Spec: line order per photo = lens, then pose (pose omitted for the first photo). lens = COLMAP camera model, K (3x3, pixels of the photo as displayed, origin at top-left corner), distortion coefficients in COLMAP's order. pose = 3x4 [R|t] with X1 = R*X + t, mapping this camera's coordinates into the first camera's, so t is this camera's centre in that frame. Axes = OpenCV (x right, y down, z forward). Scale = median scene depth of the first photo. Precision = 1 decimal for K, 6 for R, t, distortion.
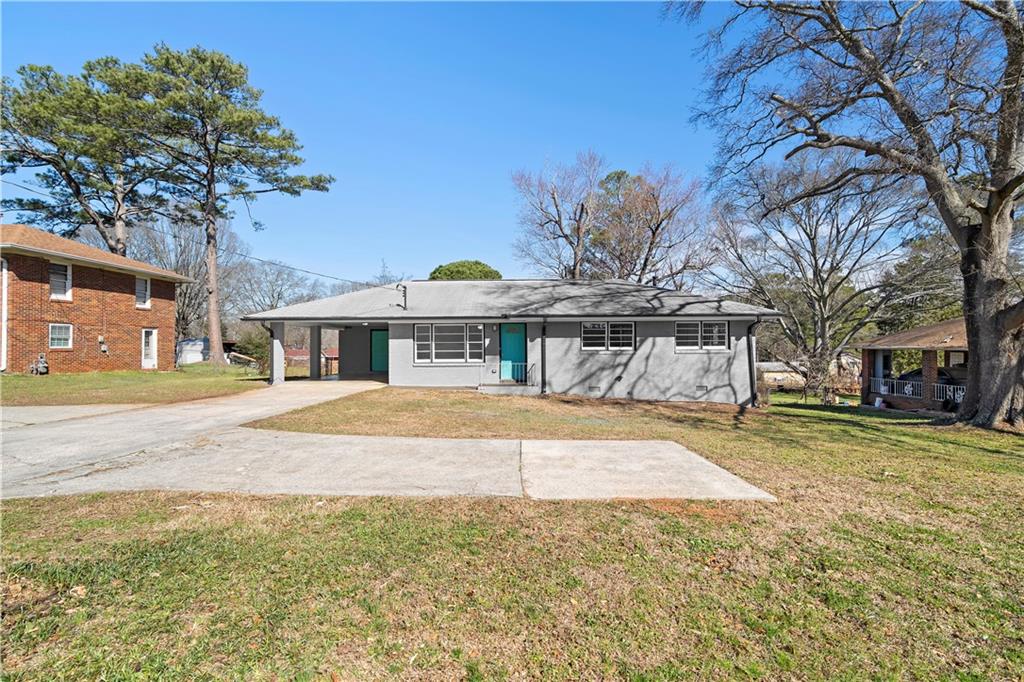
lens RADIAL K [[476.1, 0, 512.0], [0, 476.1, 341.0], [0, 0, 1]] dist [0.001300, -0.000296]
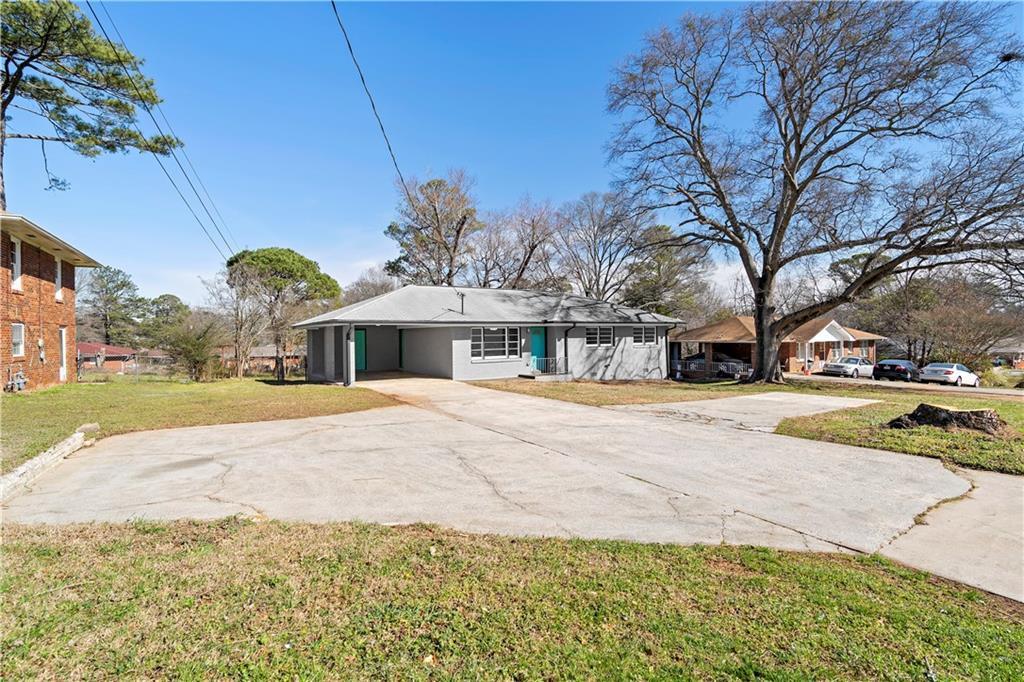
lens RADIAL K [[476.1, 0, 512.0], [0, 476.1, 341.0], [0, 0, 1]] dist [0.001300, -0.000296]
pose [[0.832432, -0.011855, 0.554001, -0.800496], [0.001155, 0.999806, 0.019660, -0.025508], [-0.554126, -0.015726, 0.832284, -0.029651]]
